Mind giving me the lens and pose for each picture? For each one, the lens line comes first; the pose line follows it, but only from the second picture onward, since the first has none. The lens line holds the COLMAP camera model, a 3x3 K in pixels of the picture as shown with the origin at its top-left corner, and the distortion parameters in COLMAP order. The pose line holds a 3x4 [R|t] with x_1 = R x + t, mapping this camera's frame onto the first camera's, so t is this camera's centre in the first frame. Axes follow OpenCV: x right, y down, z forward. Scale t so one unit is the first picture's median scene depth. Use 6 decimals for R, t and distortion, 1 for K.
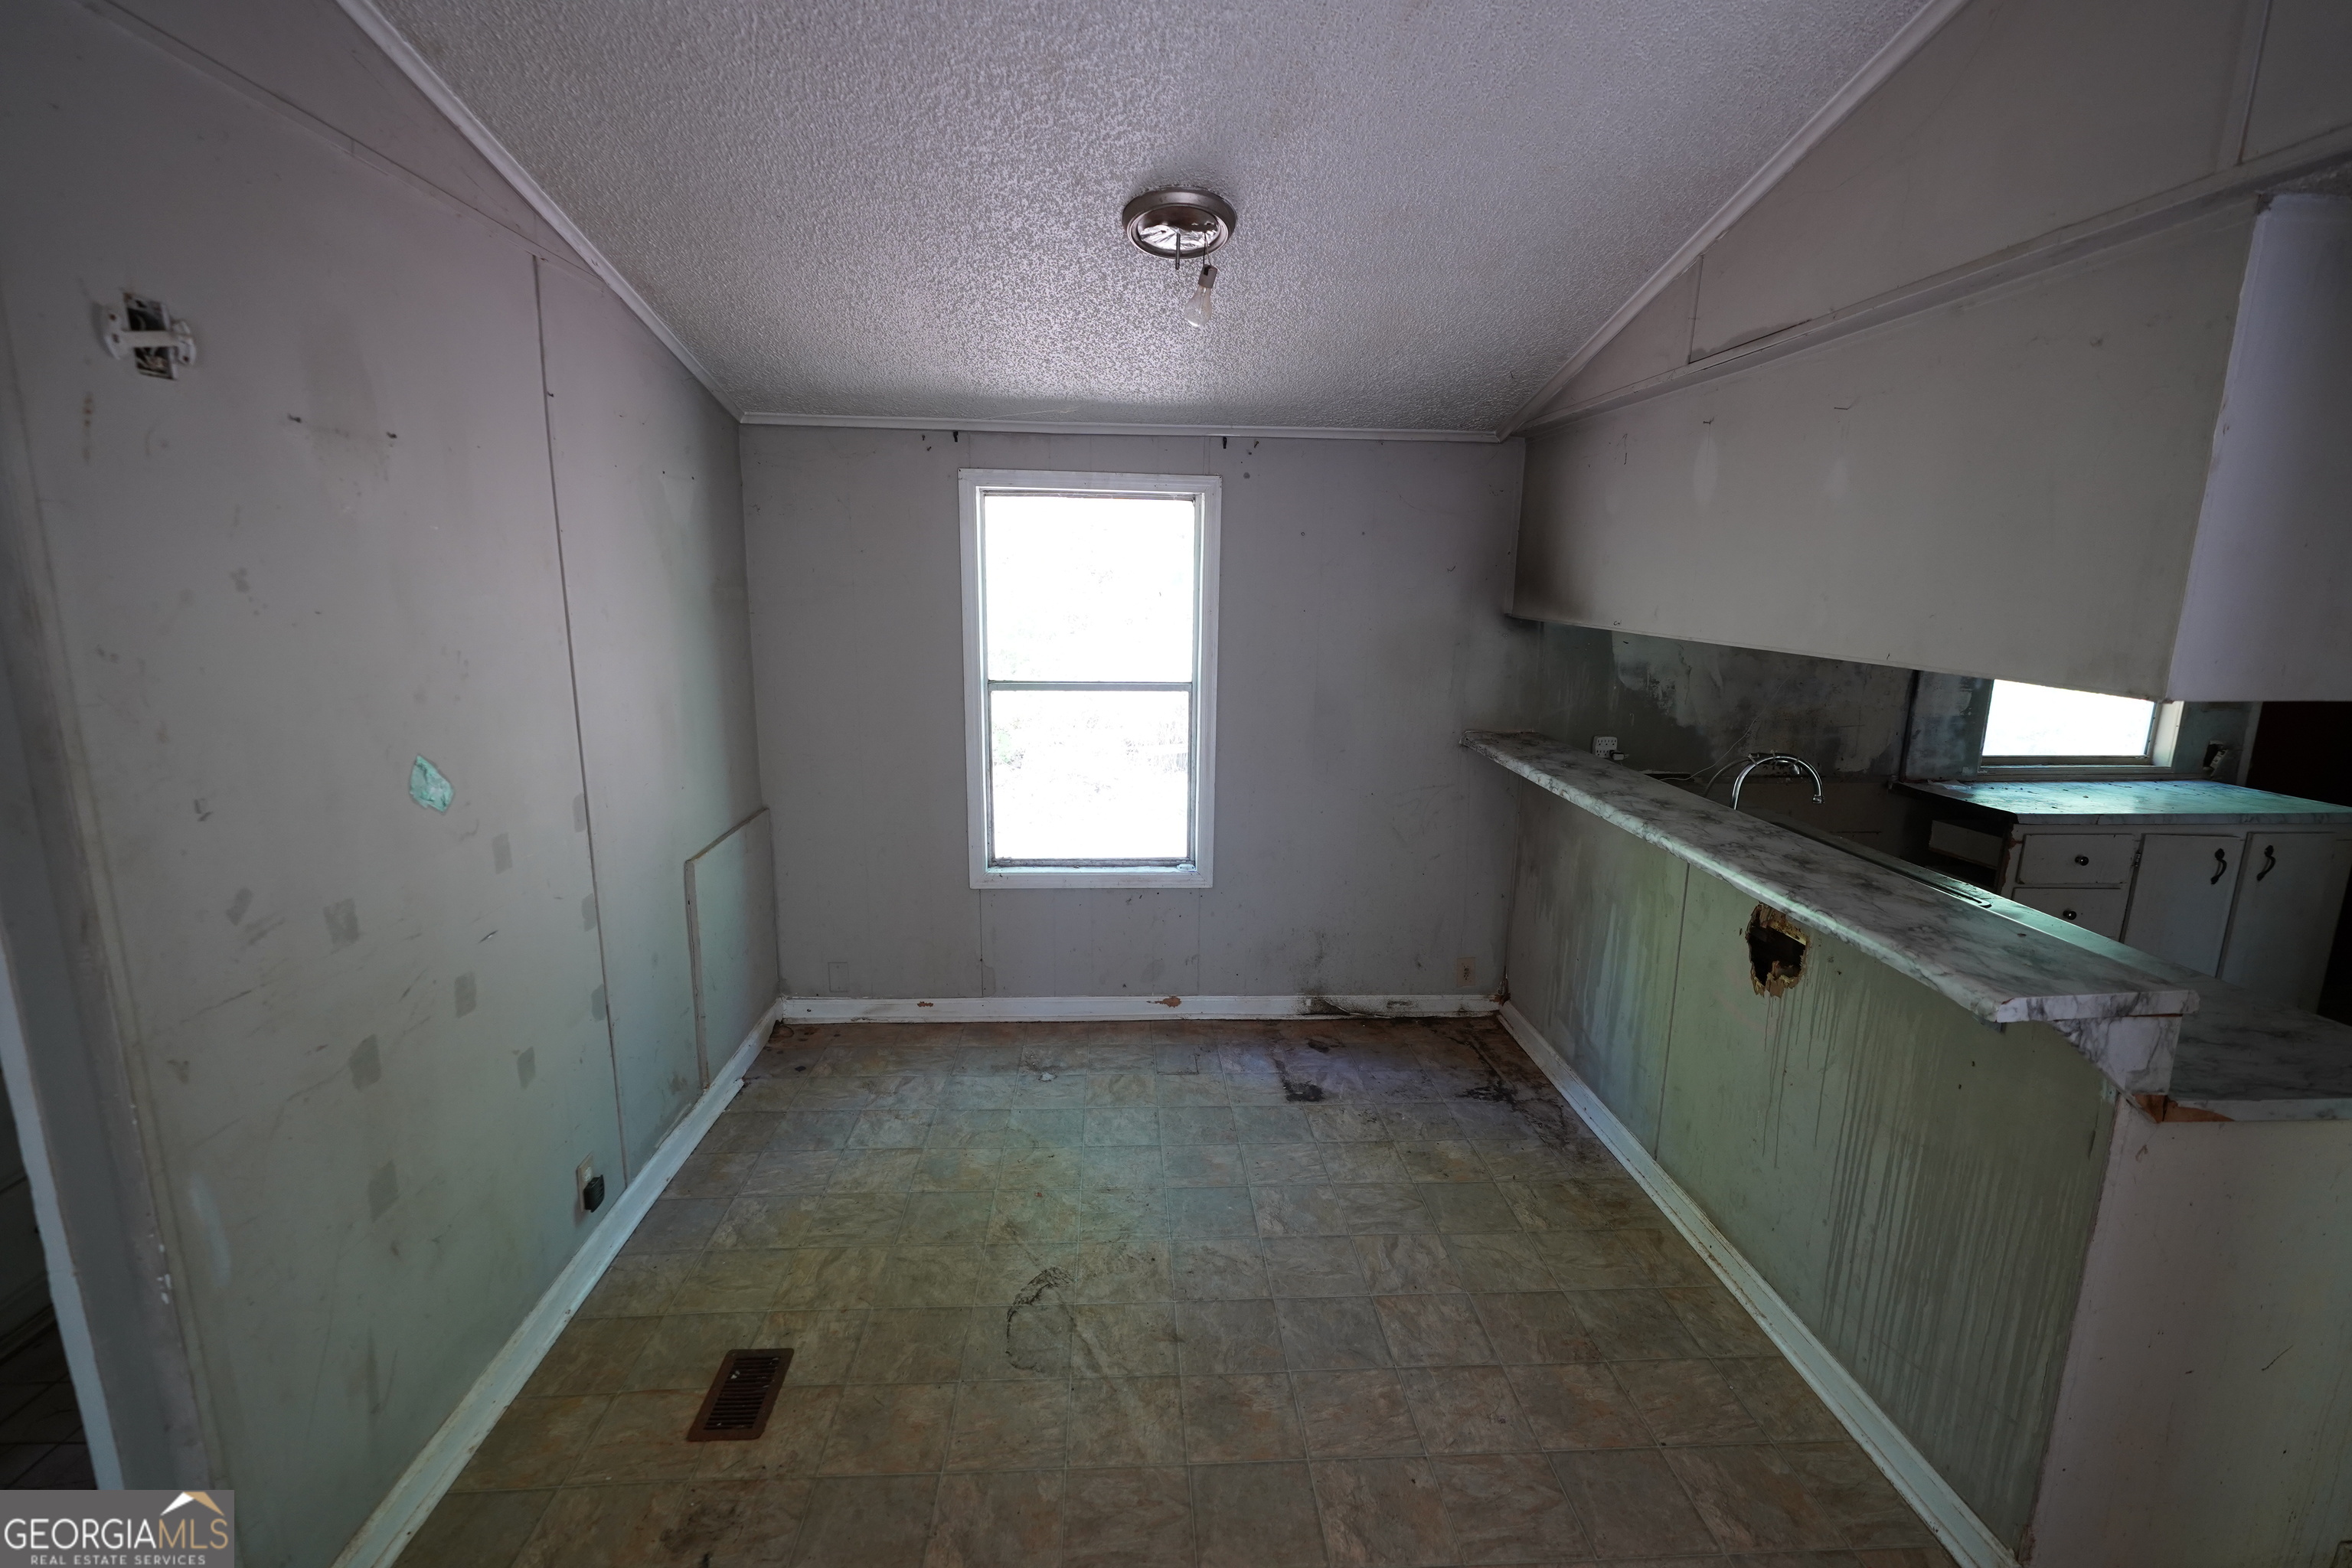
lens RADIAL K [[1058.3, 0, 1182.6], [0, 1058.3, 788.9], [0, 0, 1]] dist [-0.011913, 0.005350]
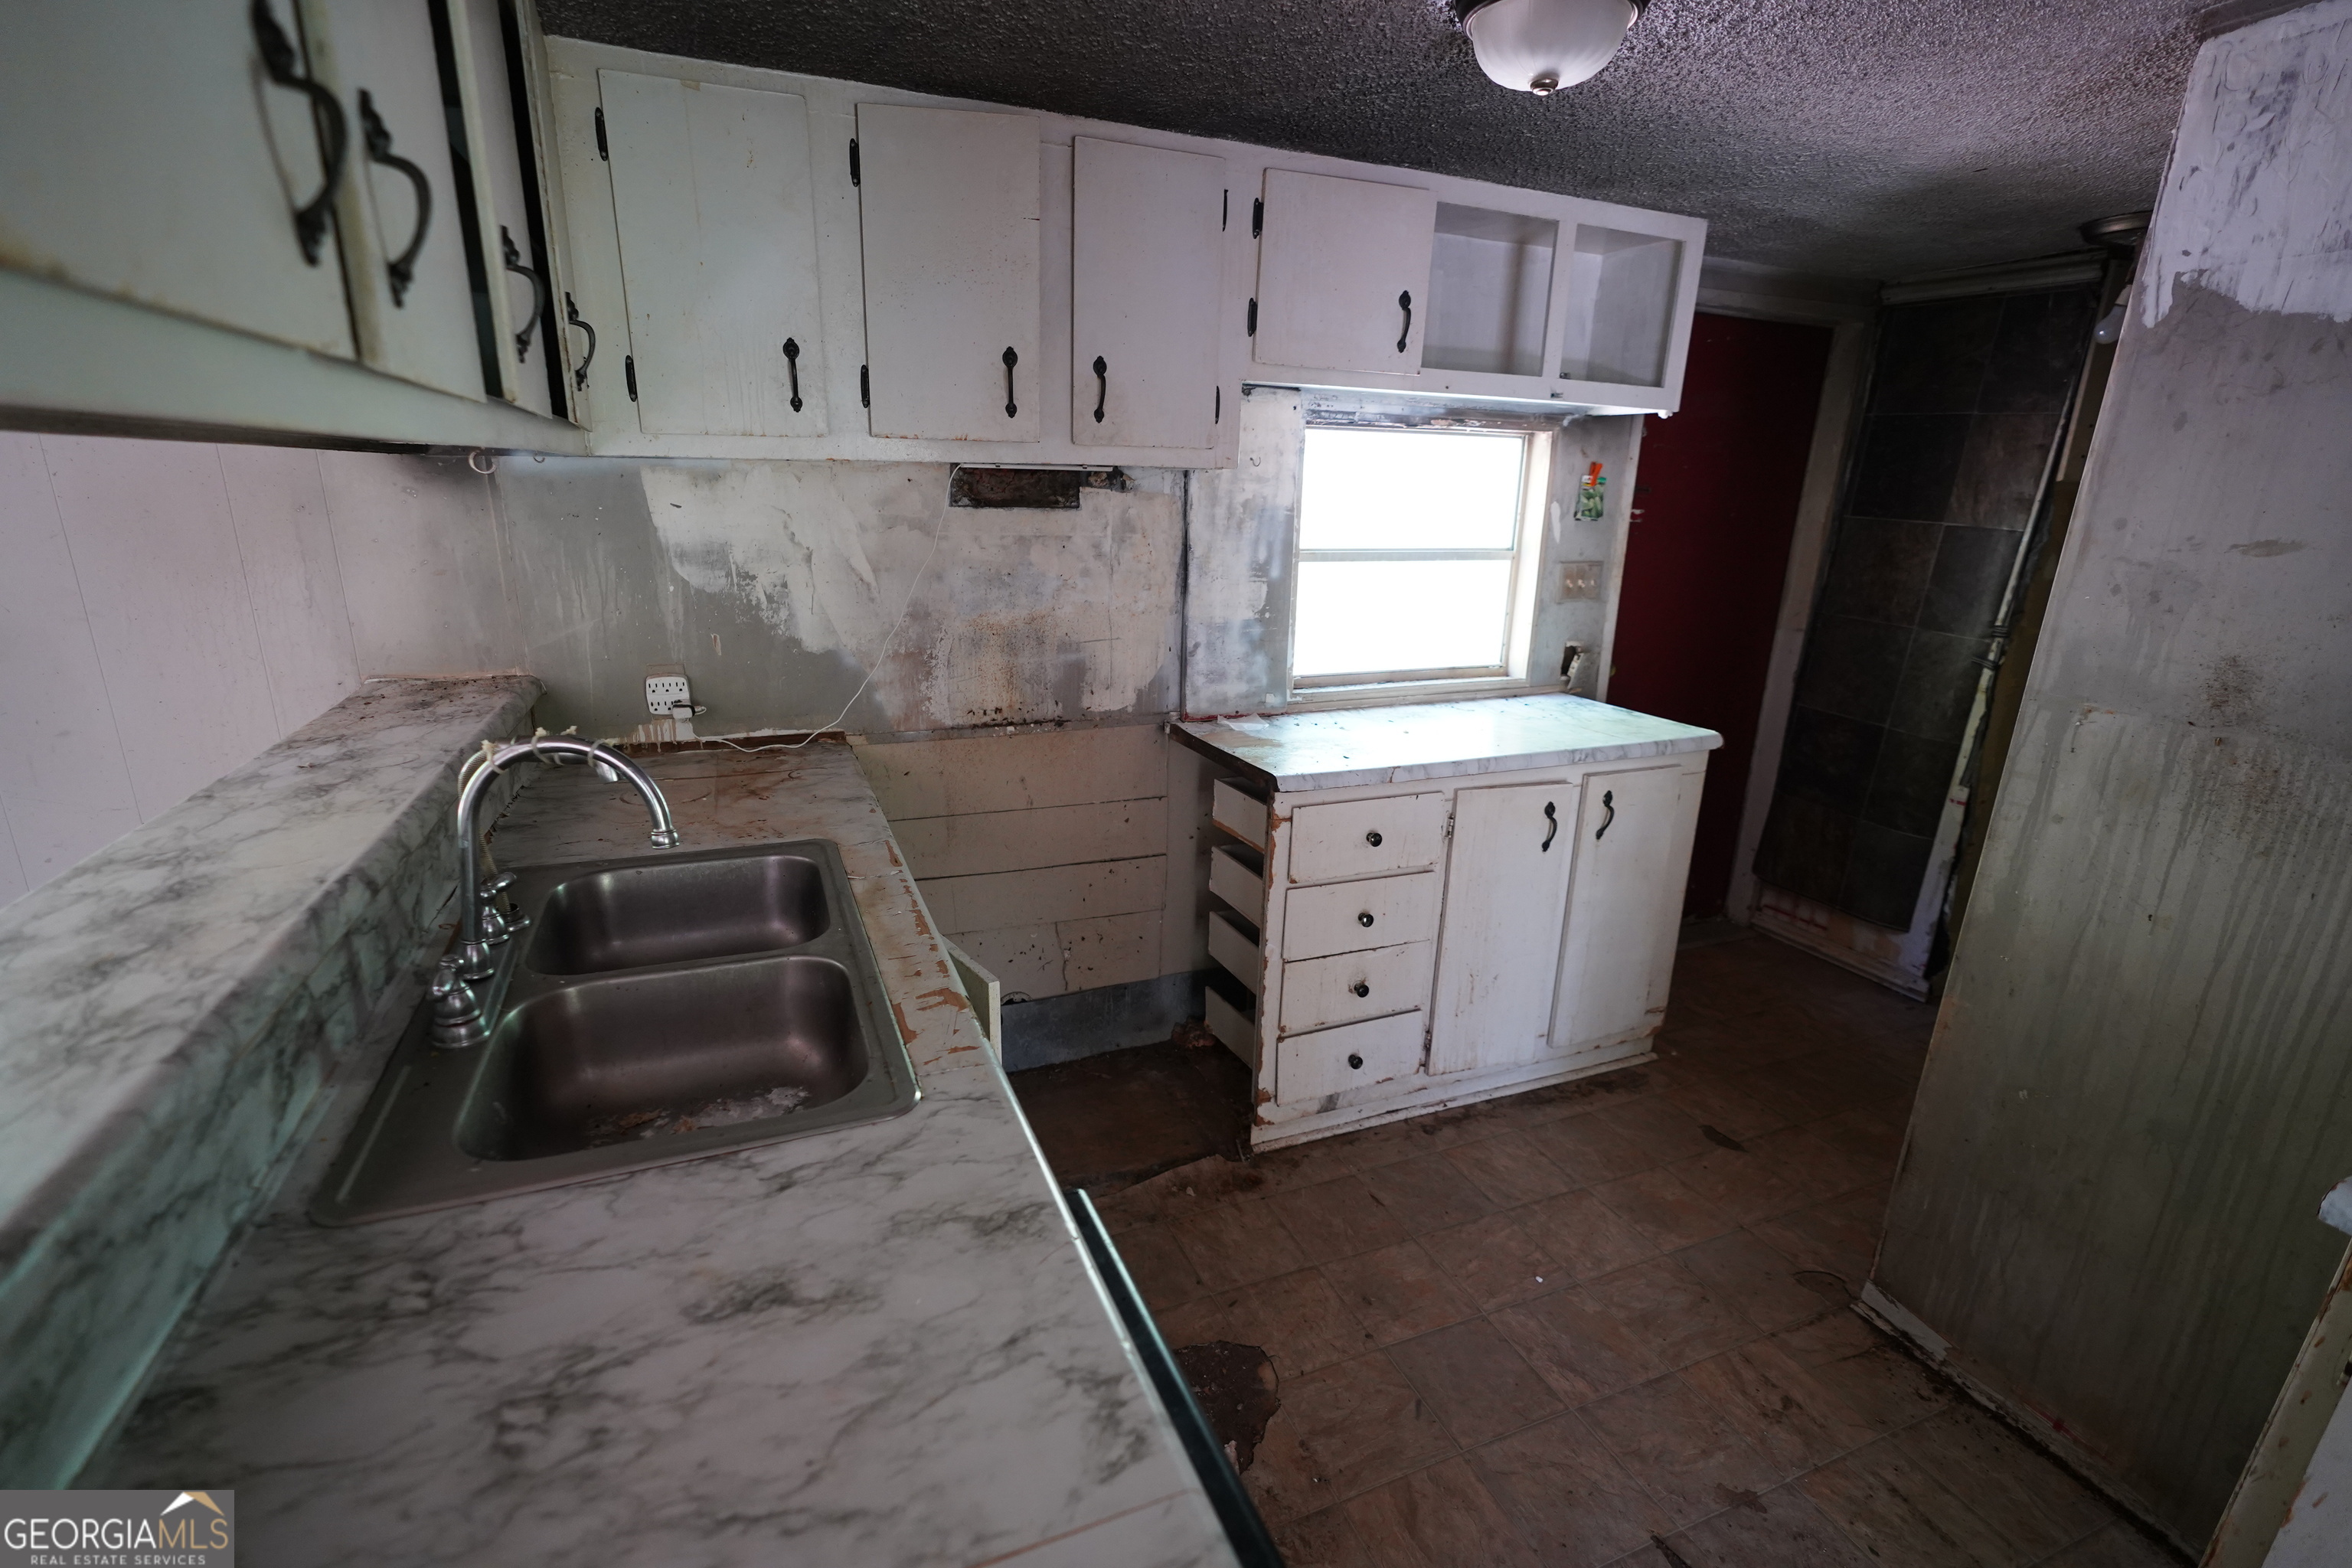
lens RADIAL K [[1058.3, 0, 1182.0], [0, 1058.3, 799.6], [0, 0, 1]] dist [-0.011913, 0.005350]
pose [[0.943089, -0.085476, 0.321367, 0.486745], [0.054758, 0.993126, 0.103455, -0.028387], [-0.328001, -0.079970, 0.941286, 0.384505]]
